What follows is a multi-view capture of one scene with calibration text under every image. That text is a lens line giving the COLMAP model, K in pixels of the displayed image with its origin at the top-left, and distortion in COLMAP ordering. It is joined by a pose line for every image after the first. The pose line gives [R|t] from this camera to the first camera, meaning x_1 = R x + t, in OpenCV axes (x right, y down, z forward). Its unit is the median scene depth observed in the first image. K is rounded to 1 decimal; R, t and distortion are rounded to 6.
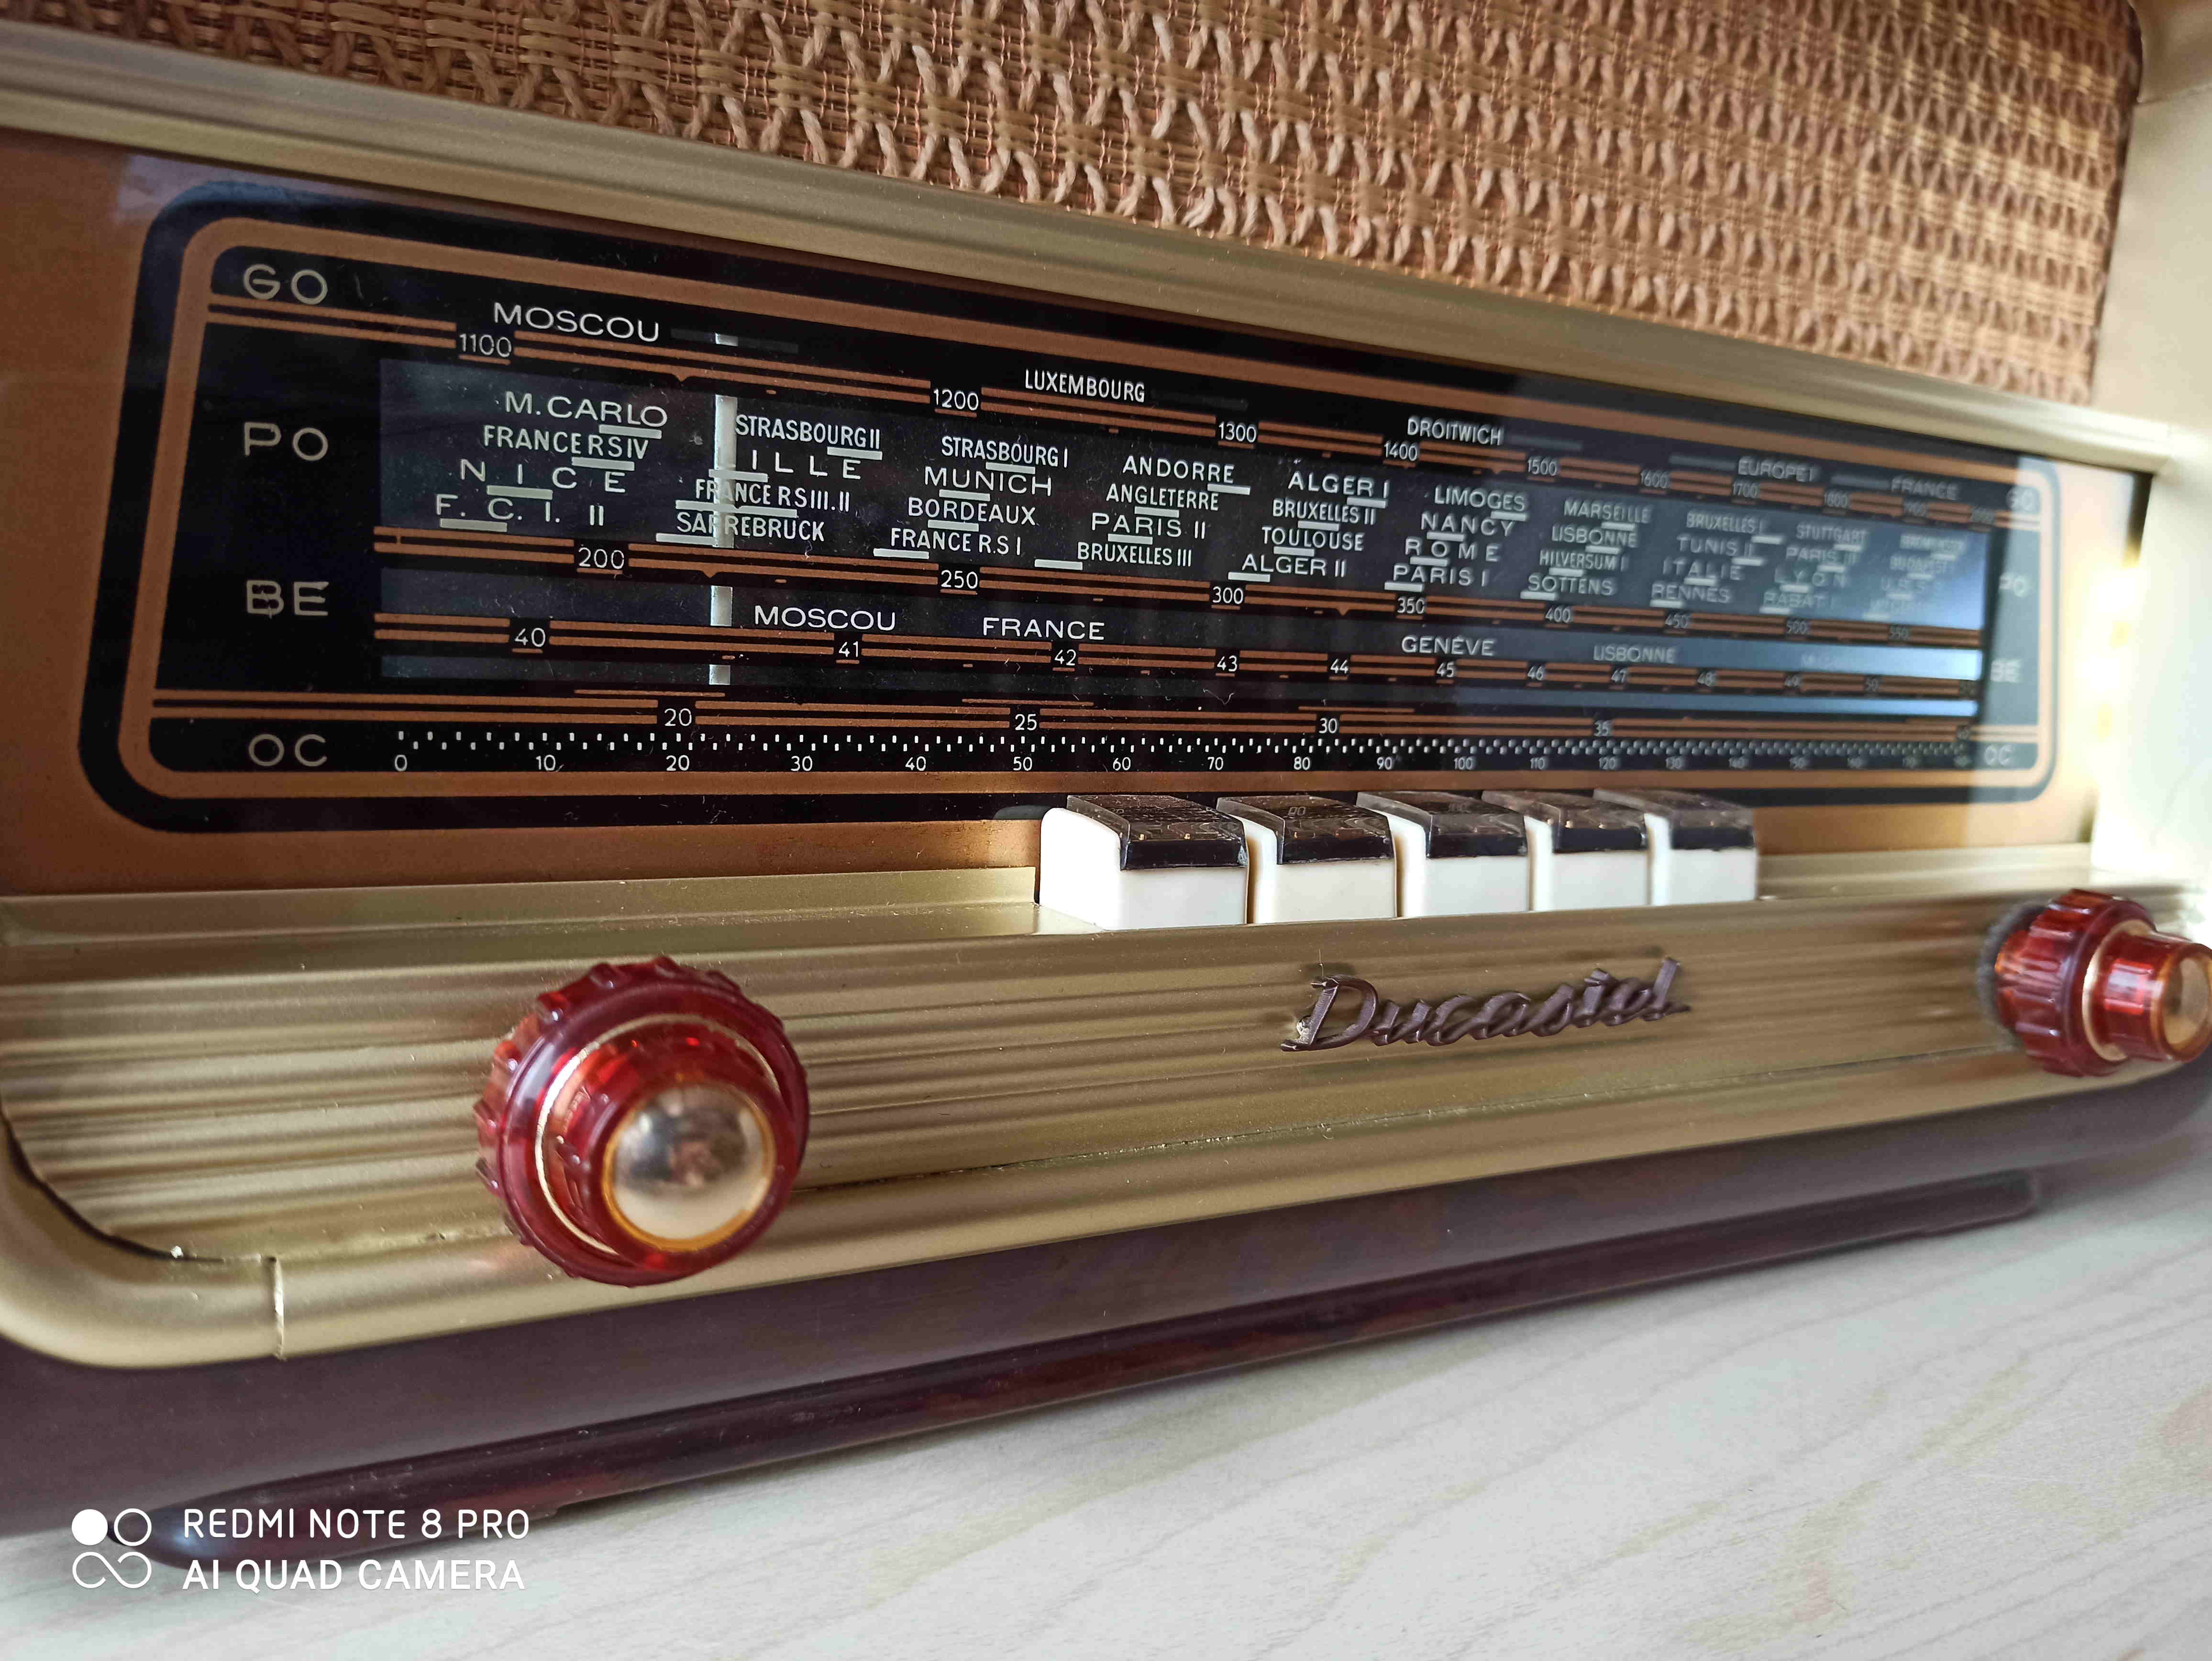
lens RADIAL K [[1668.4, 0, 1106.8], [0, 1668.4, 850.1], [0, 0, 1]] dist [0.035609, -0.043956]
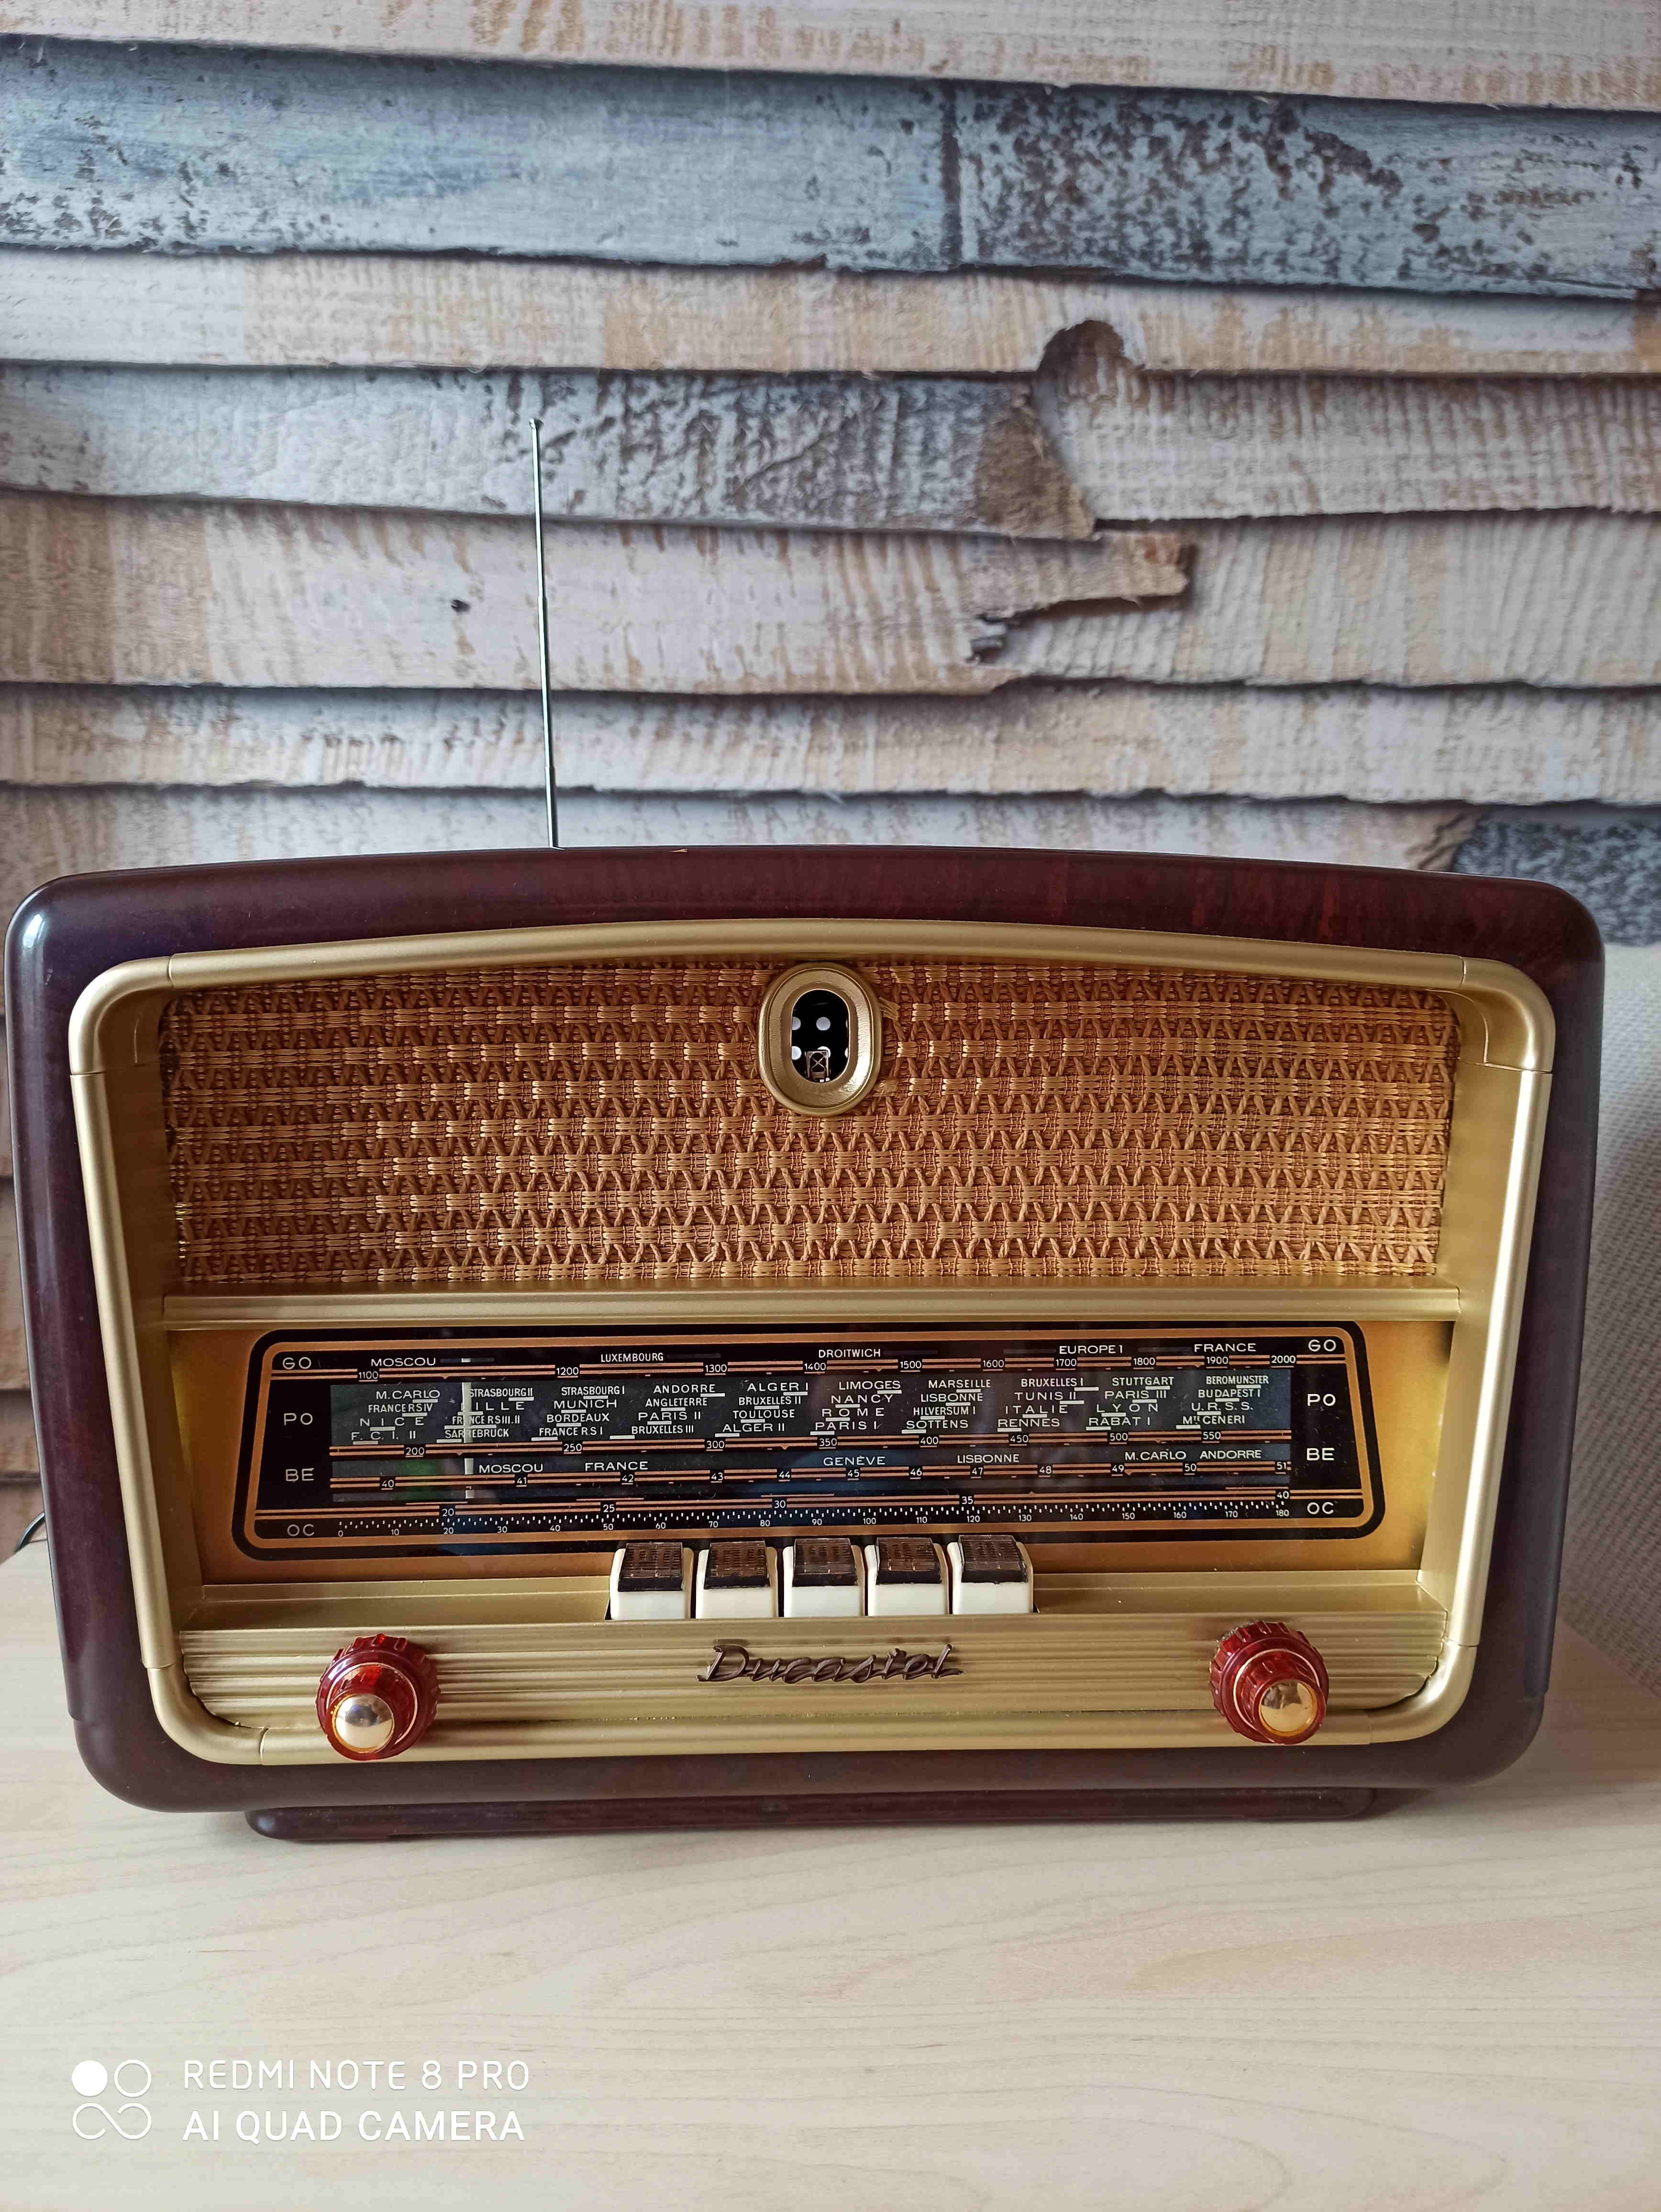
lens RADIAL K [[1668.4, 0, 845.1], [0, 1668.4, 1102.2], [0, 0, 1]] dist [0.035609, -0.043956]
pose [[0.894349, -0.006878, -0.447316, 1.159012], [-0.013564, 0.999005, -0.042479, -0.496367], [0.447164, 0.044058, 0.893366, -0.806104]]
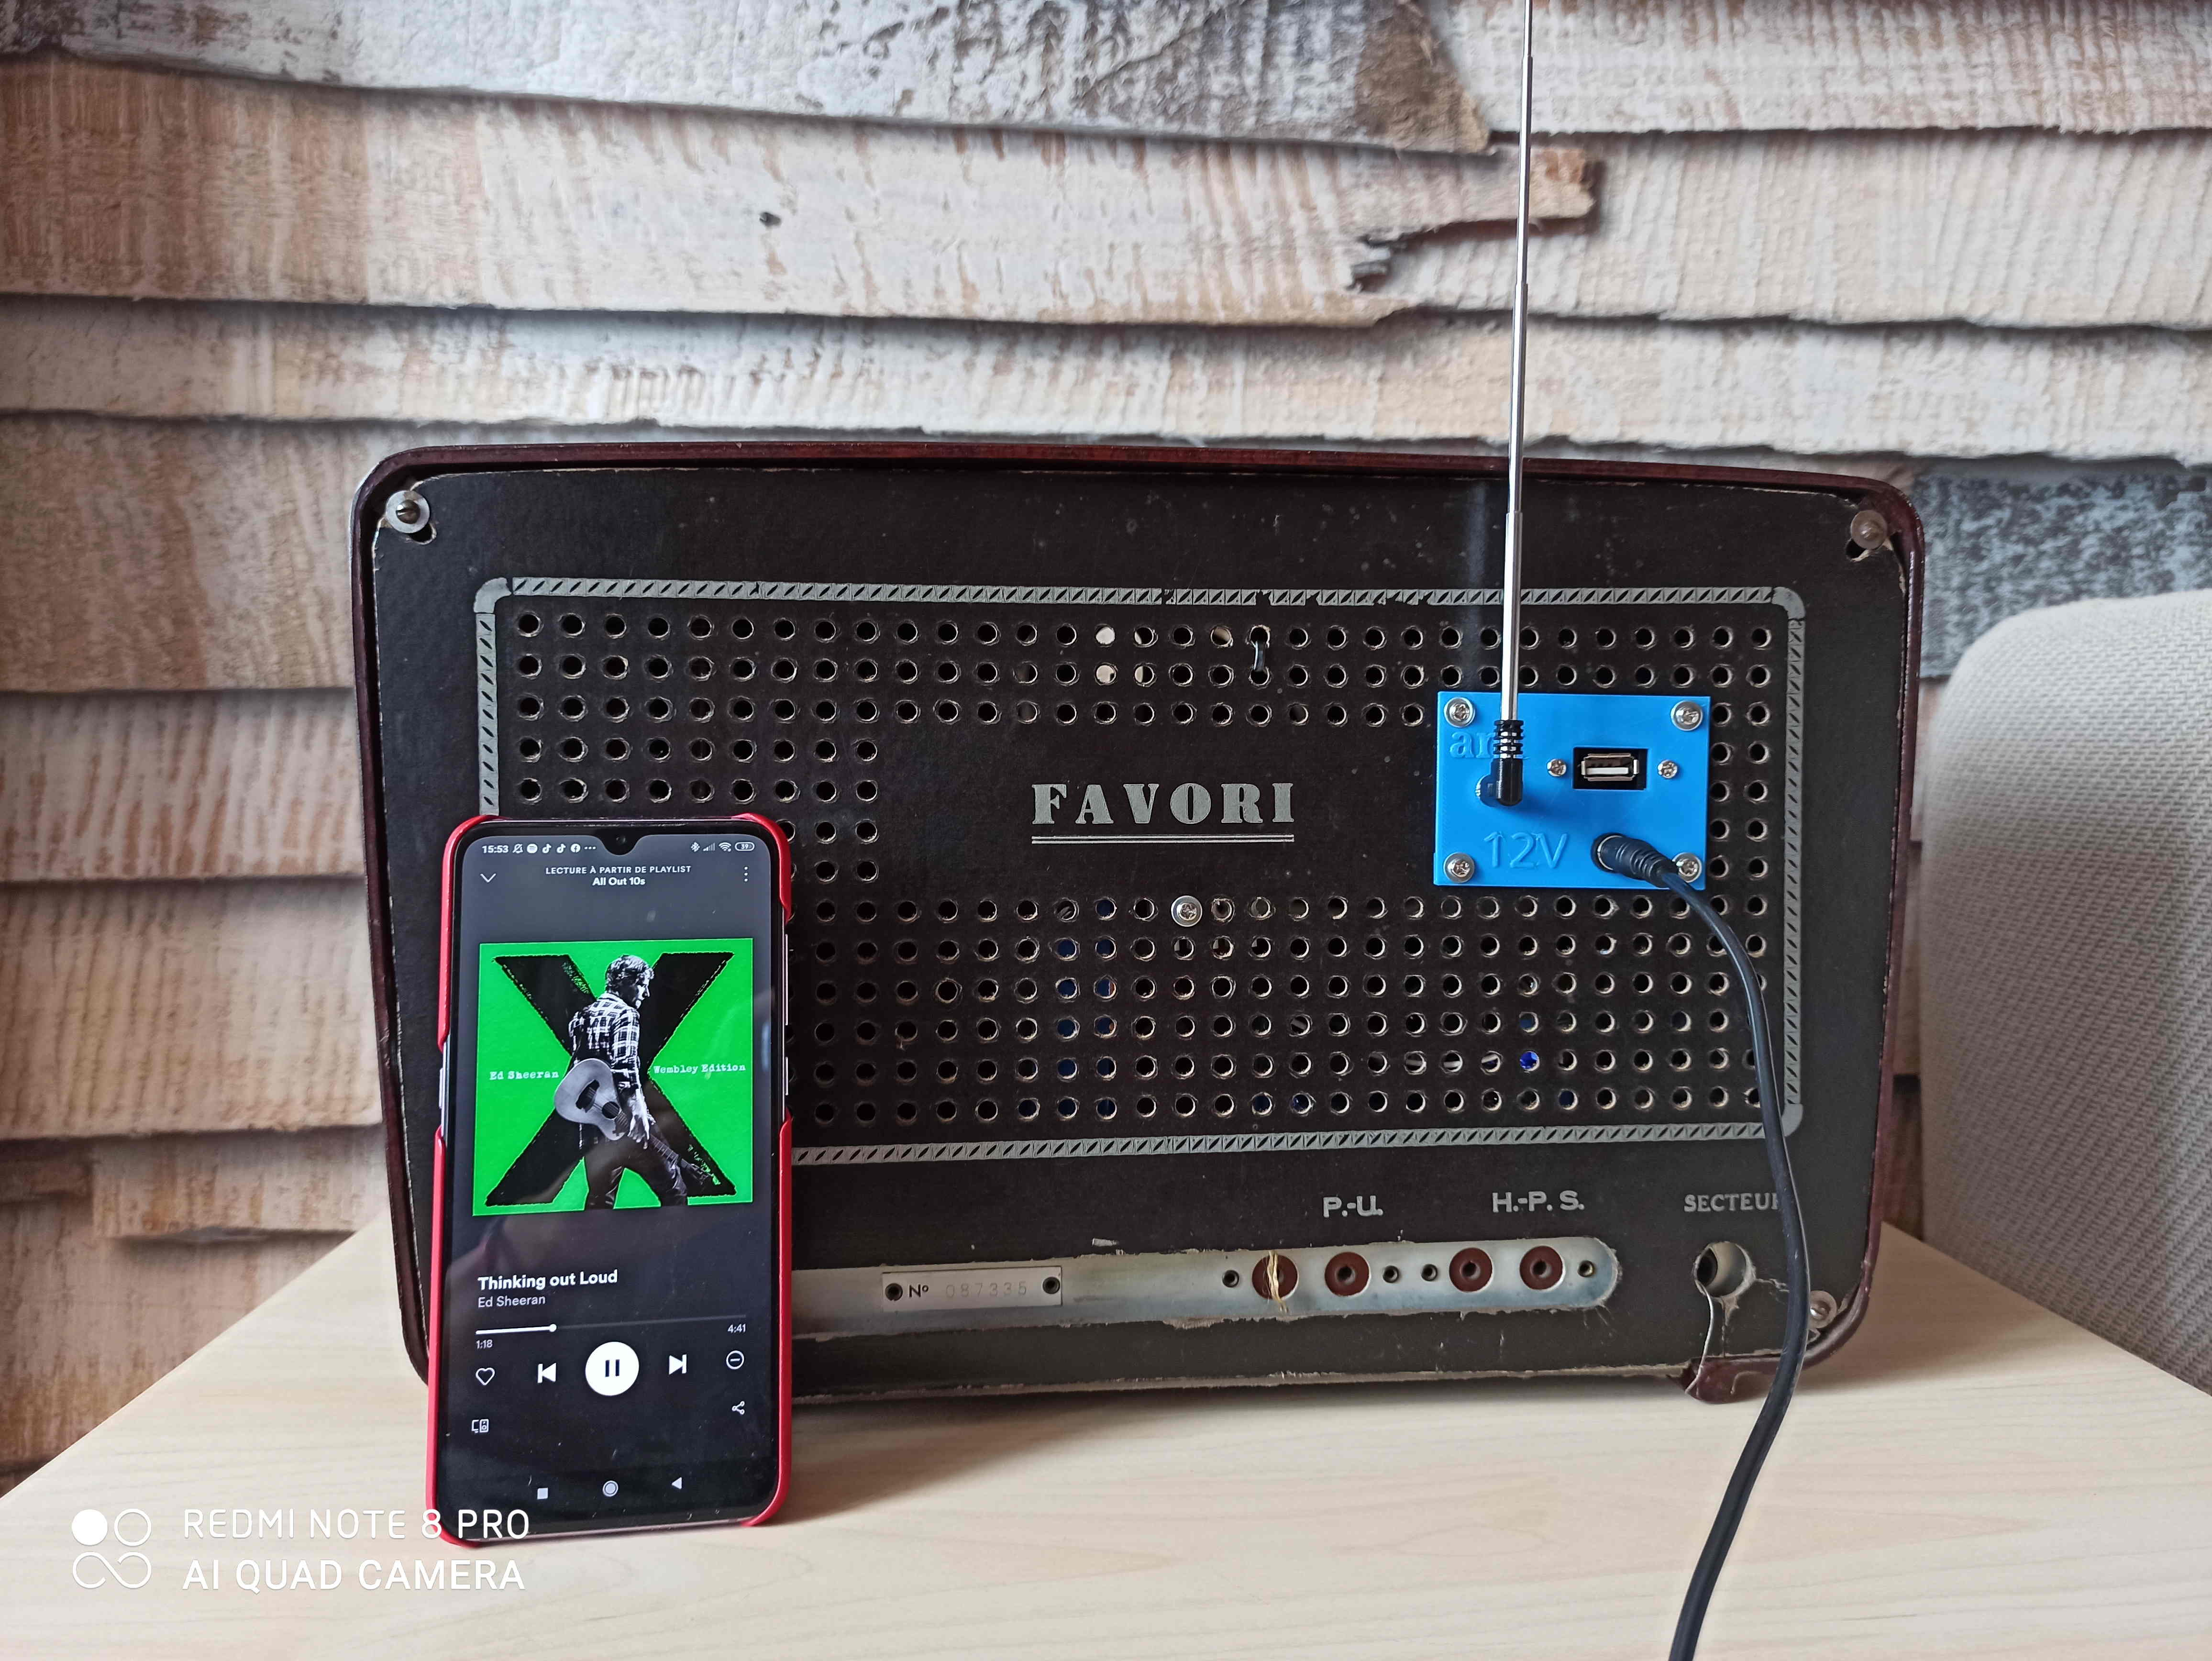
lens RADIAL K [[1668.4, 0, 1122.6], [0, 1668.4, 812.9], [0, 0, 1]] dist [0.035609, -0.043956]
pose [[0.905673, -0.022399, -0.423385, 0.667939], [-0.009607, 0.997263, -0.073309, -0.360560], [0.423868, 0.070462, 0.902979, -0.444425]]
